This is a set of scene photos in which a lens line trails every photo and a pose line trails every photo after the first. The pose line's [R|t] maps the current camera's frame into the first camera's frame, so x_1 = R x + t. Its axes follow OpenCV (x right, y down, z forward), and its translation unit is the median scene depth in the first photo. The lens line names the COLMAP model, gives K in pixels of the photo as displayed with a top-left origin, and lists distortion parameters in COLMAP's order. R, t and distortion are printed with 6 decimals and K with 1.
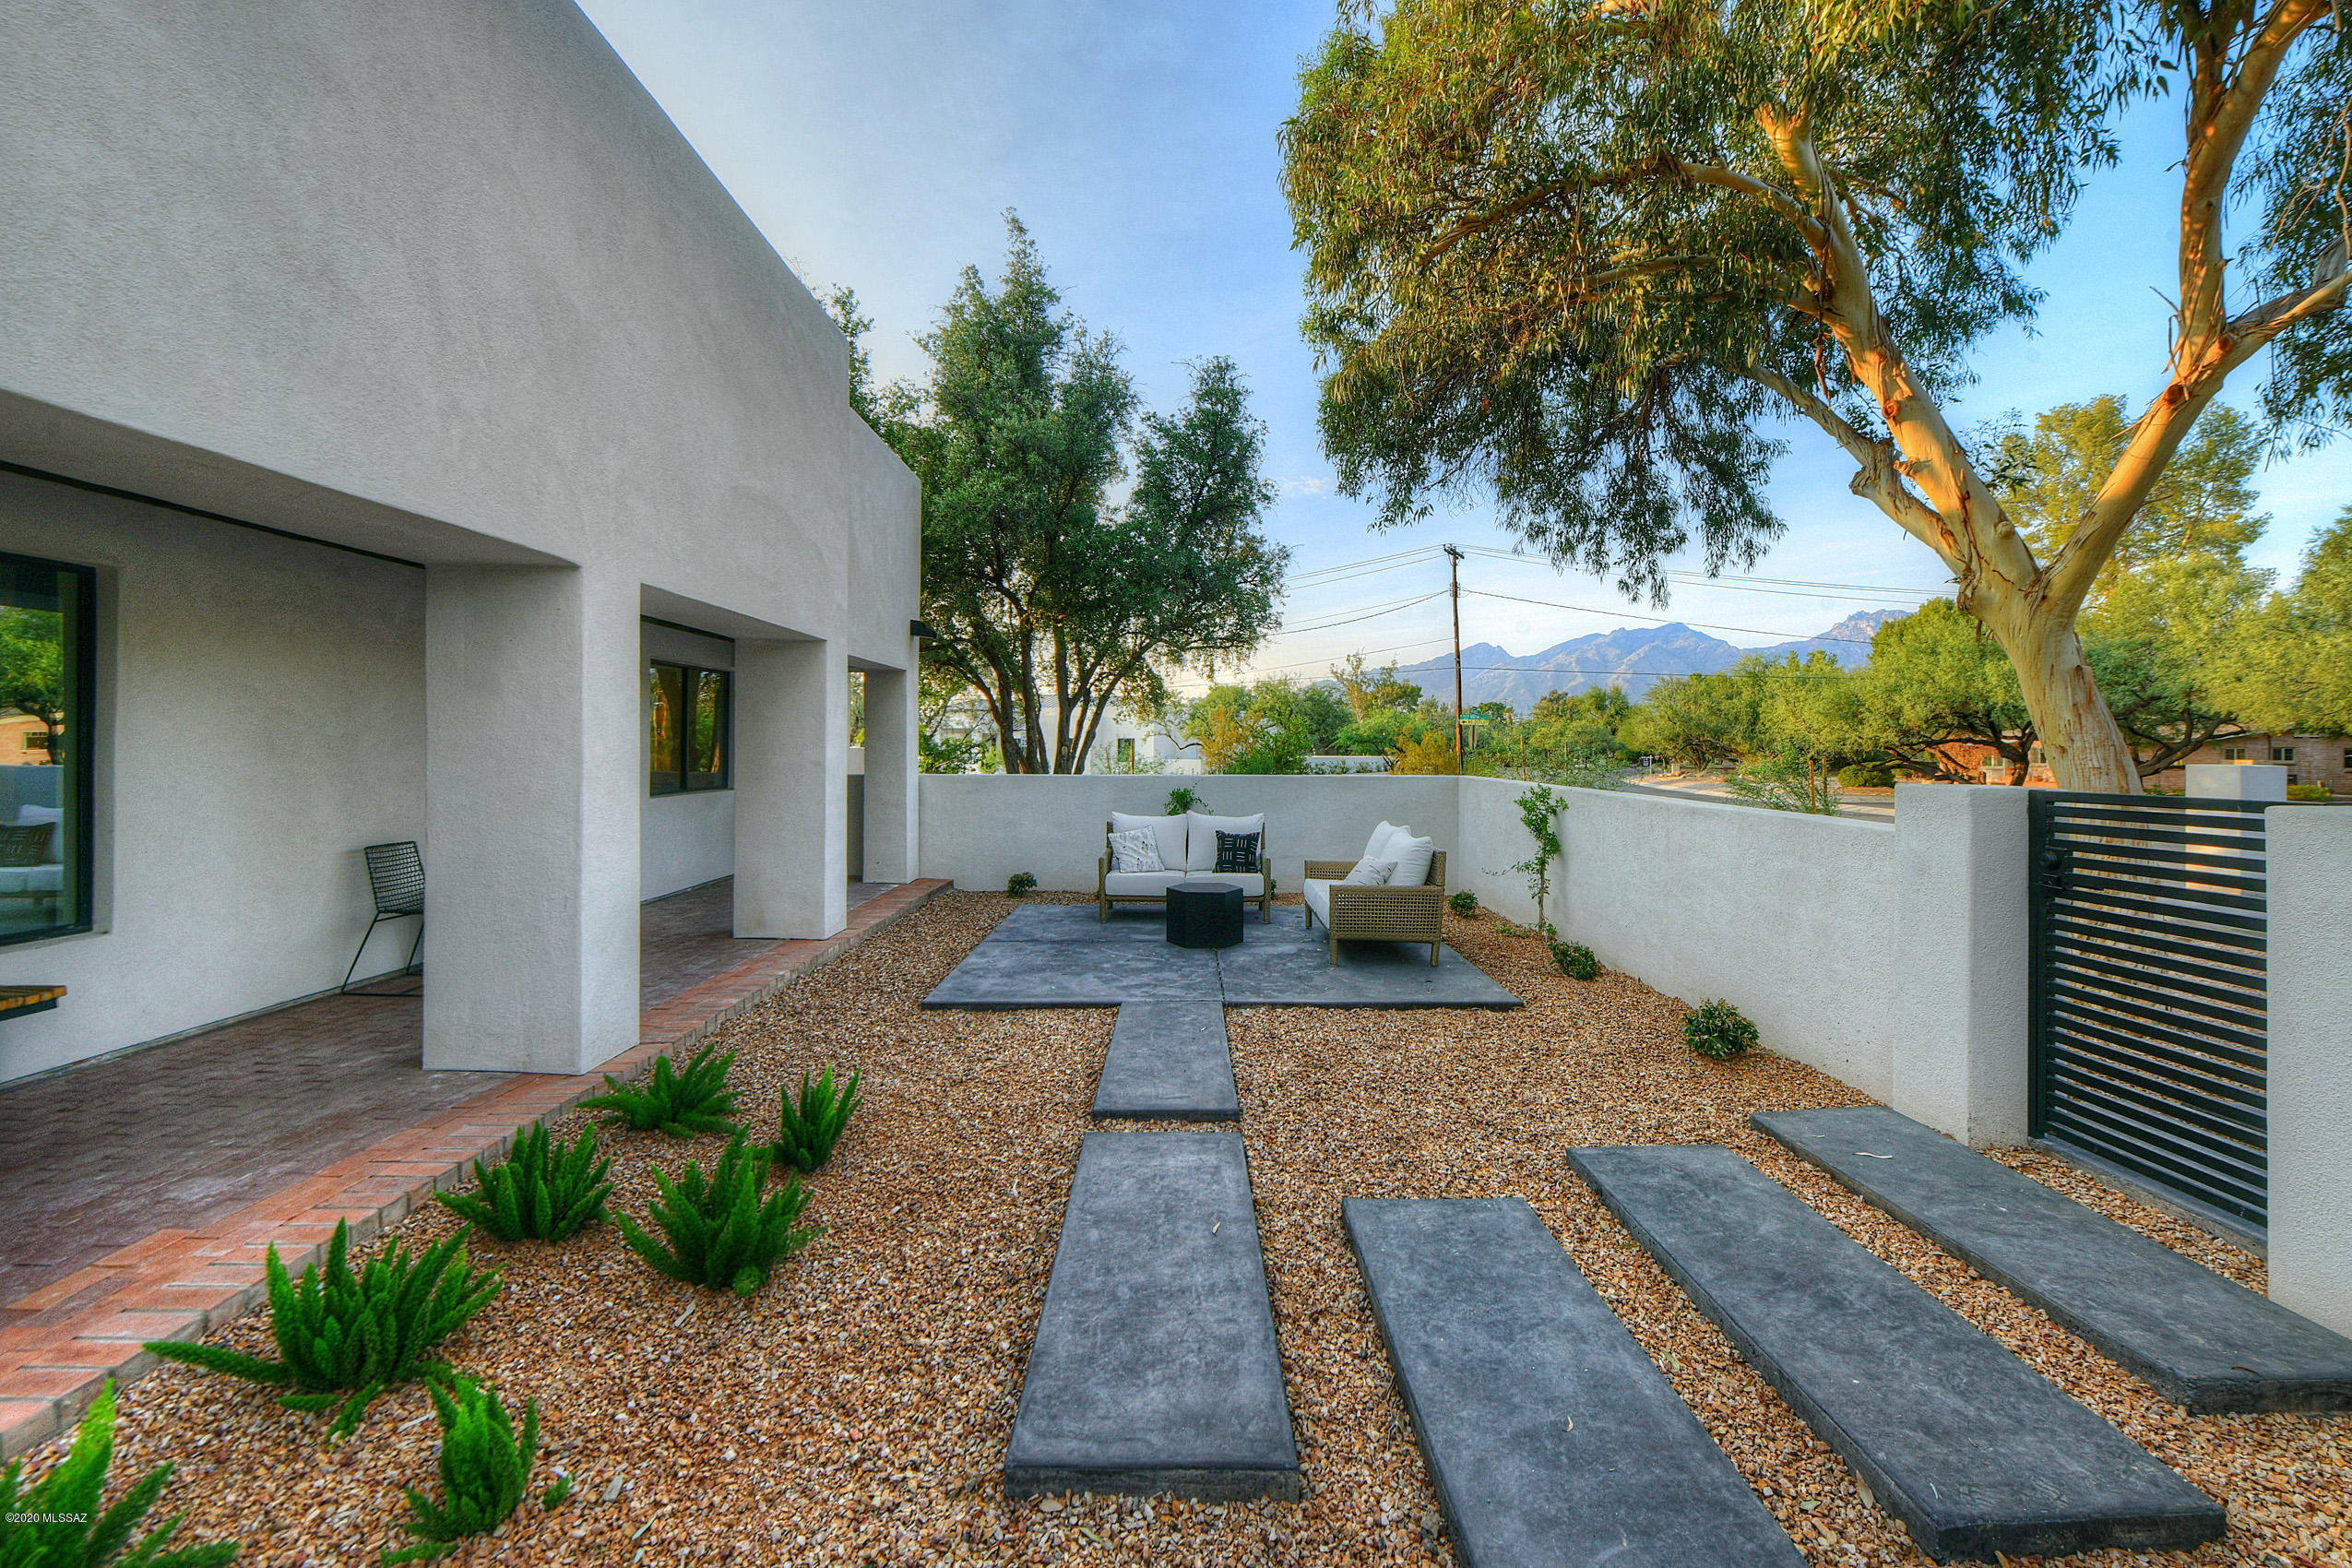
lens RADIAL K [[992.8, 0, 1181.0], [0, 992.8, 742.6], [0, 0, 1]] dist [-0.007602, -0.000308]
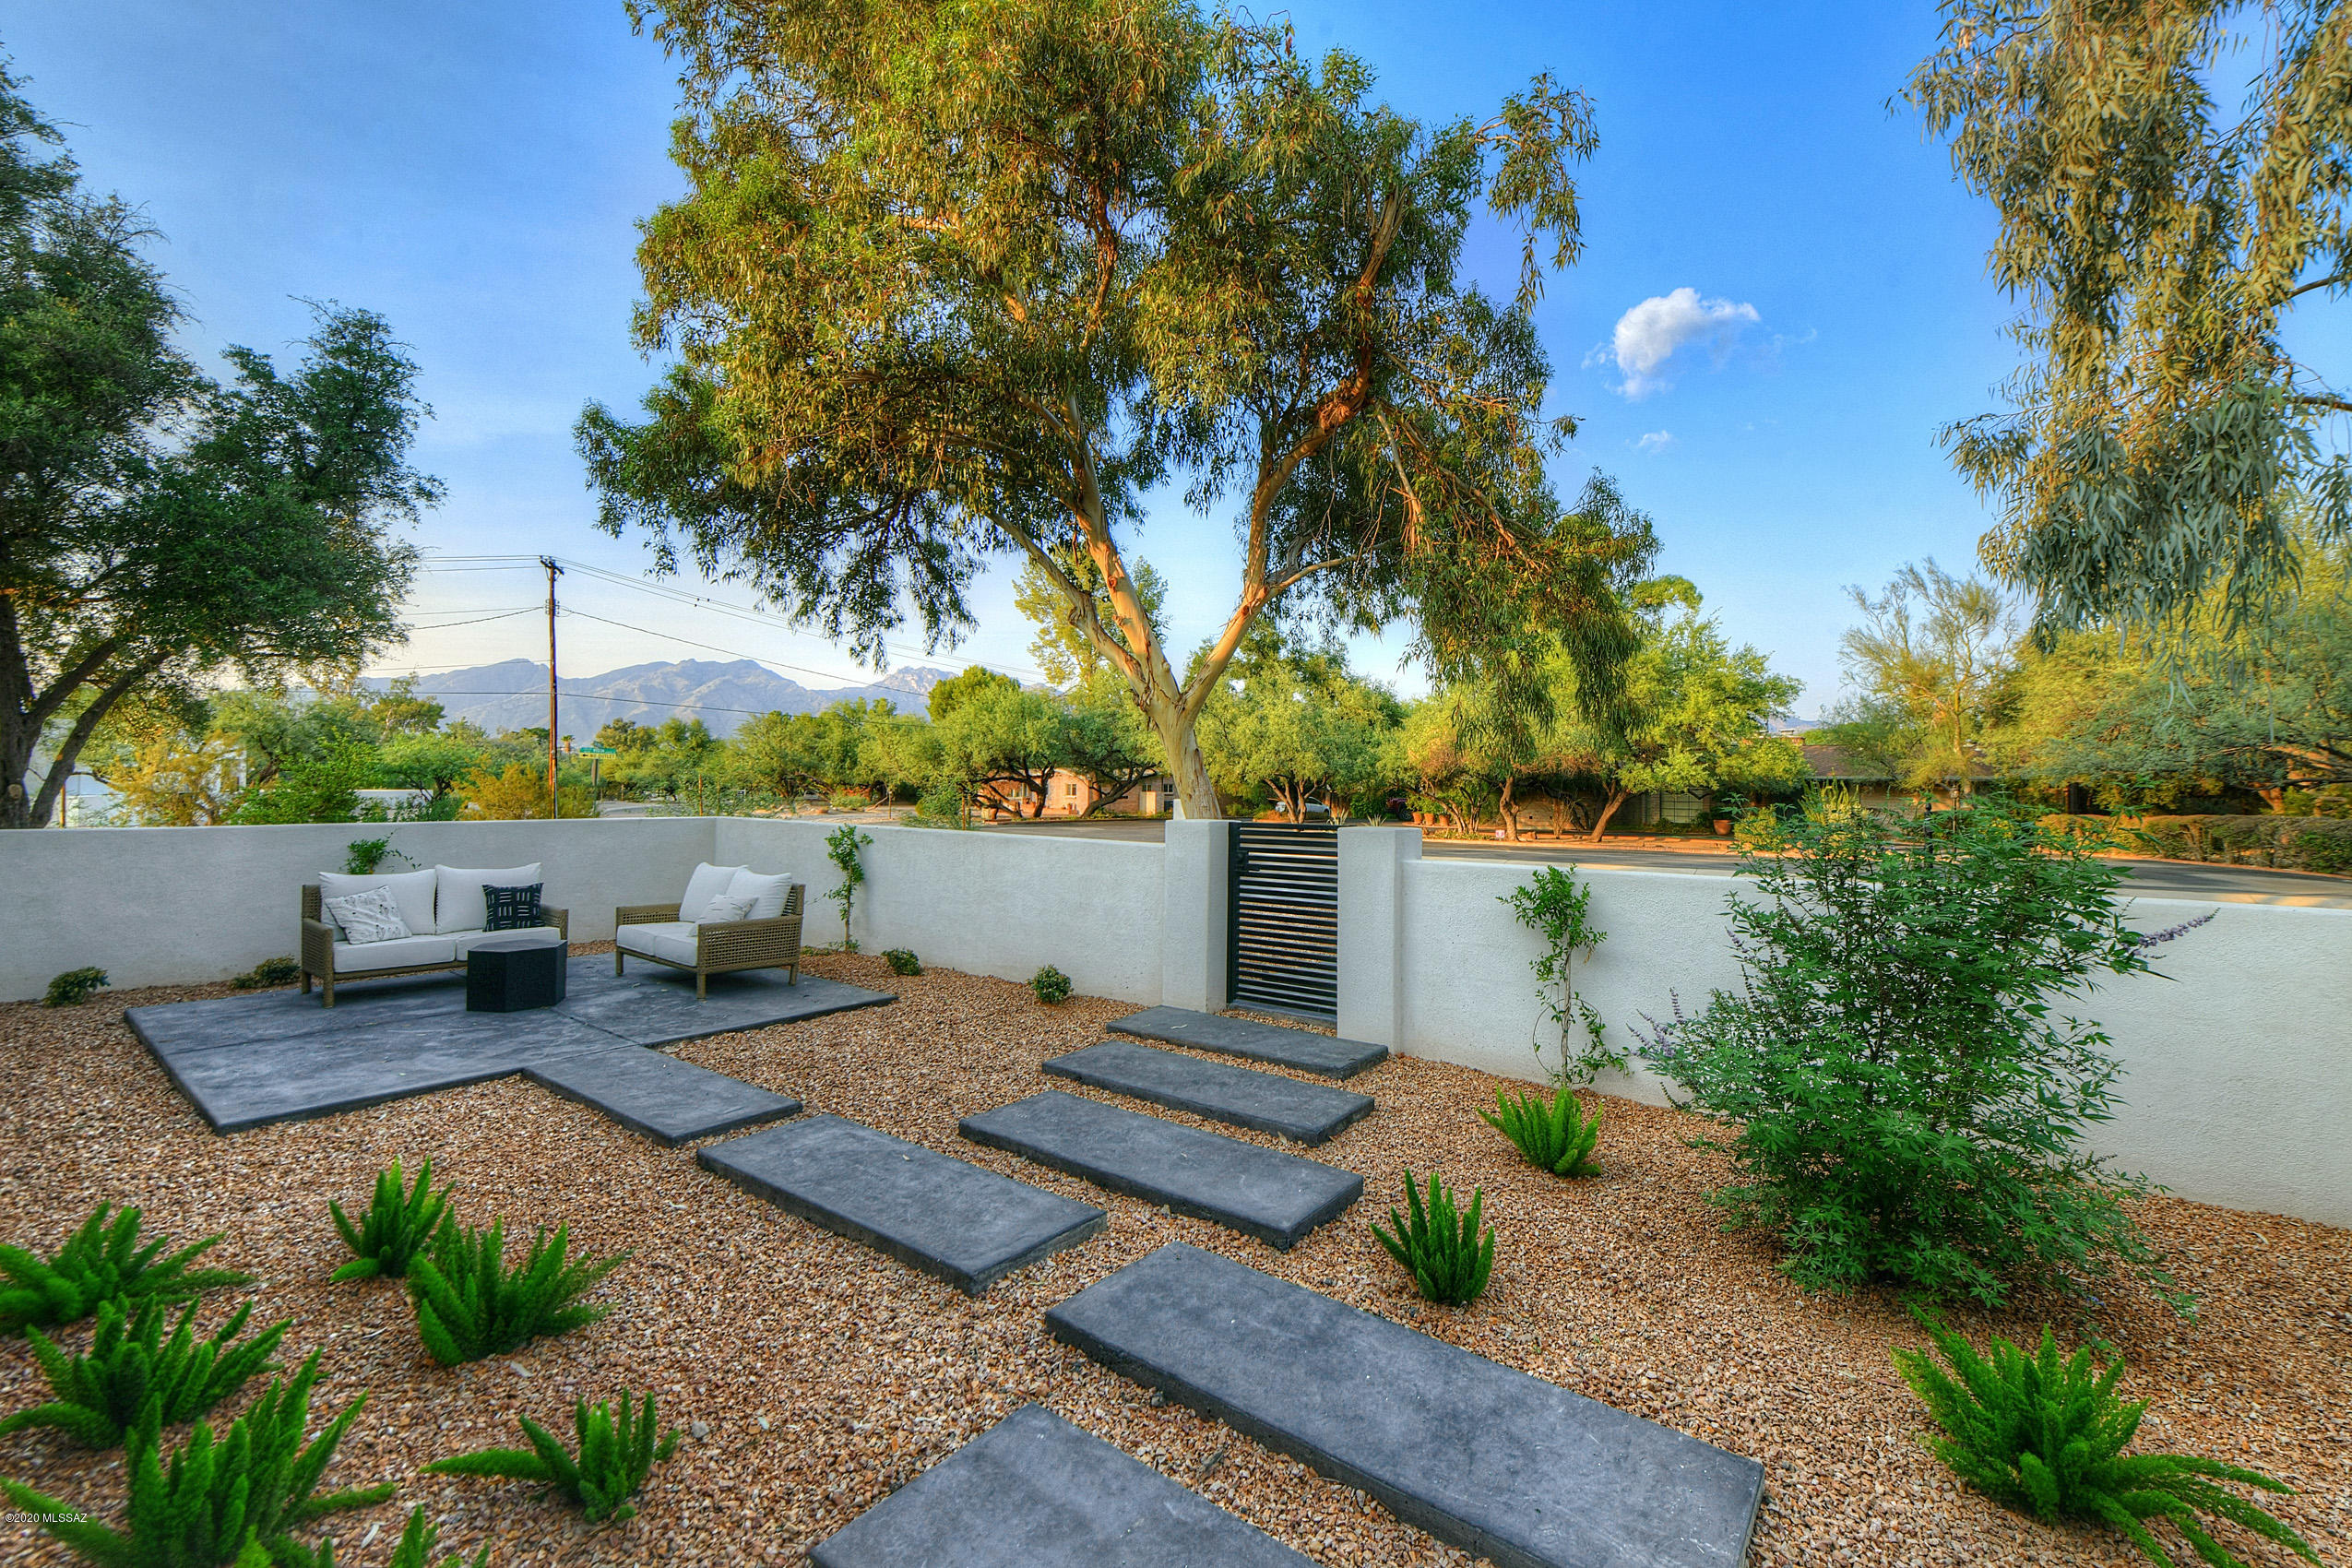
lens RADIAL K [[993.2, 0, 1171.1], [0, 993.2, 770.0], [0, 0, 1]] dist [-0.006339, -0.000563]
pose [[0.638914, 0.010865, 0.769201, -0.249867], [-0.007786, 0.999940, -0.007657, -0.013362], [-0.769238, -0.001097, 0.638961, -0.052354]]
